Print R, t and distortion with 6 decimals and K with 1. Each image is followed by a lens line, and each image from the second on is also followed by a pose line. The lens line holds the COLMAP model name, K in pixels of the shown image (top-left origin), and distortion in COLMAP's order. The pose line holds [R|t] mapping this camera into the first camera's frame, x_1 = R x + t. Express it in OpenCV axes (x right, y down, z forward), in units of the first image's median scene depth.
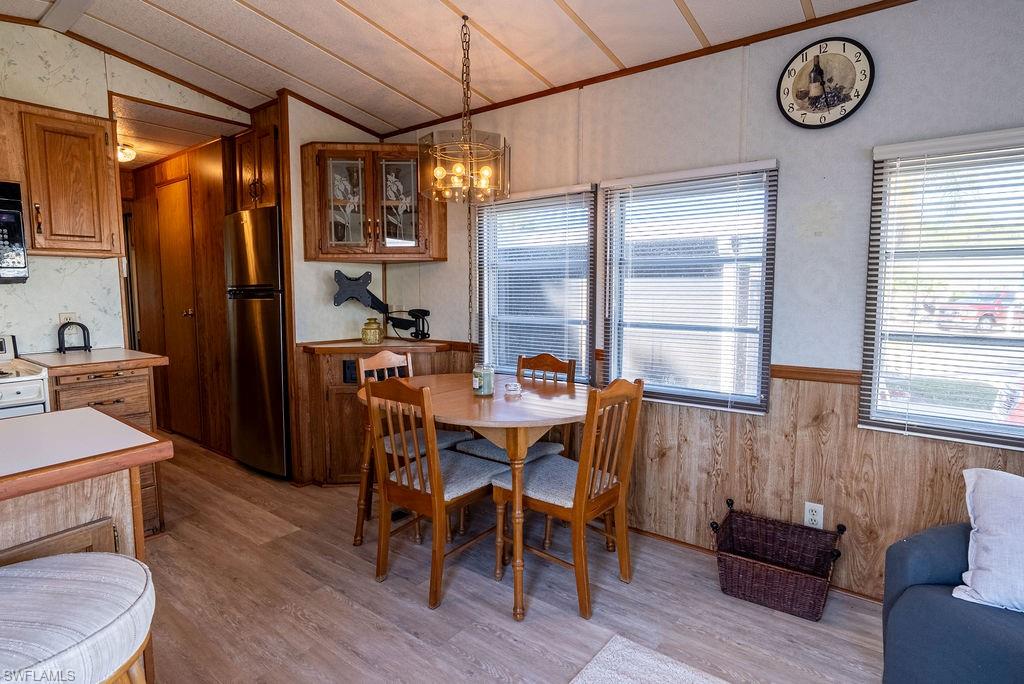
lens RADIAL K [[545.5, 0, 509.2], [0, 545.5, 340.3], [0, 0, 1]] dist [-0.048950, 0.031250]
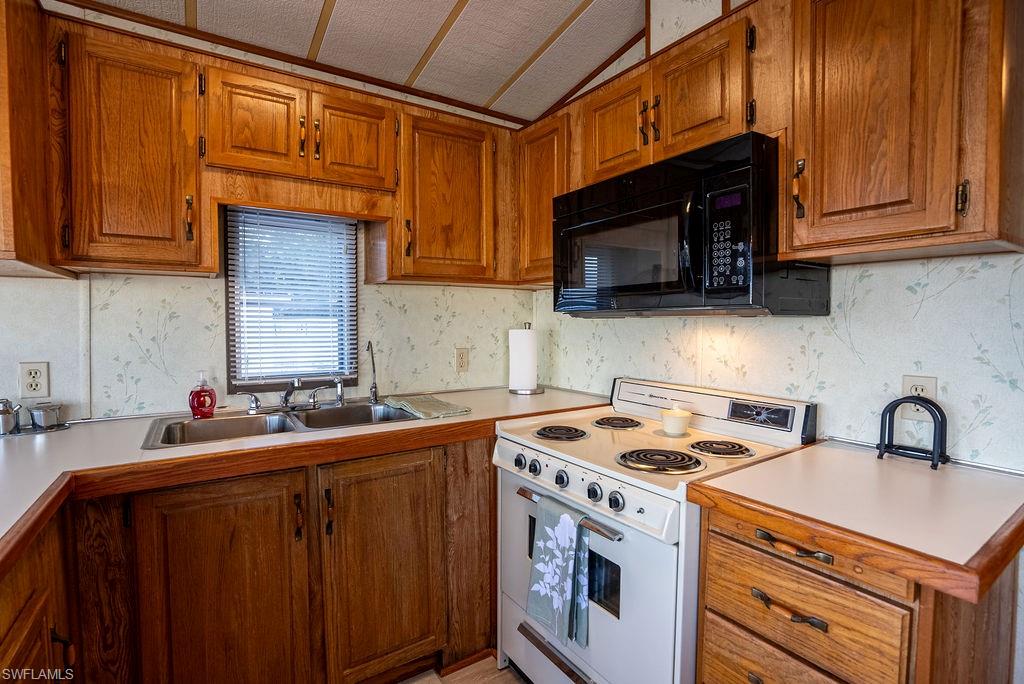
lens RADIAL K [[482.2, 0, 510.9], [0, 482.2, 341.3], [0, 0, 1]] dist [-0.061374, 0.022436]
pose [[-0.312124, 0.043286, -0.949055, -0.347703], [-0.092527, 0.992827, 0.075713, -0.087887], [0.945525, 0.111445, -0.305880, 0.855116]]
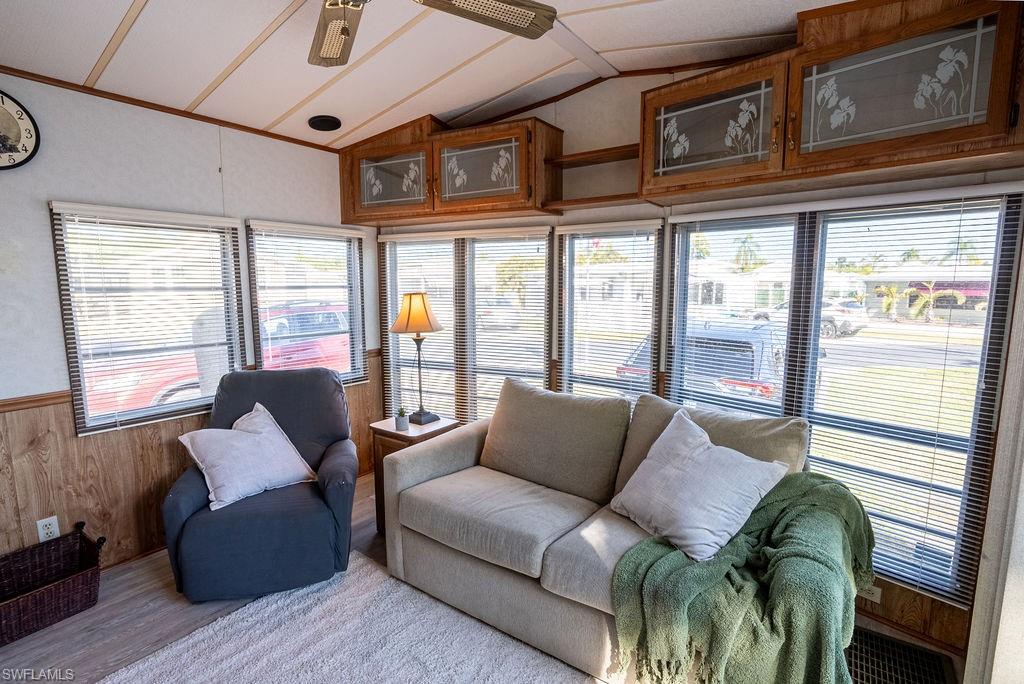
lens RADIAL K [[482.2, 0, 510.9], [0, 482.2, 341.3], [0, 0, 1]] dist [-0.061374, 0.022436]
pose [[-0.041067, -0.124343, 0.991389, -0.313033], [0.097232, 0.987019, 0.127823, -0.069300], [-0.994414, 0.101644, -0.028444, 0.047254]]
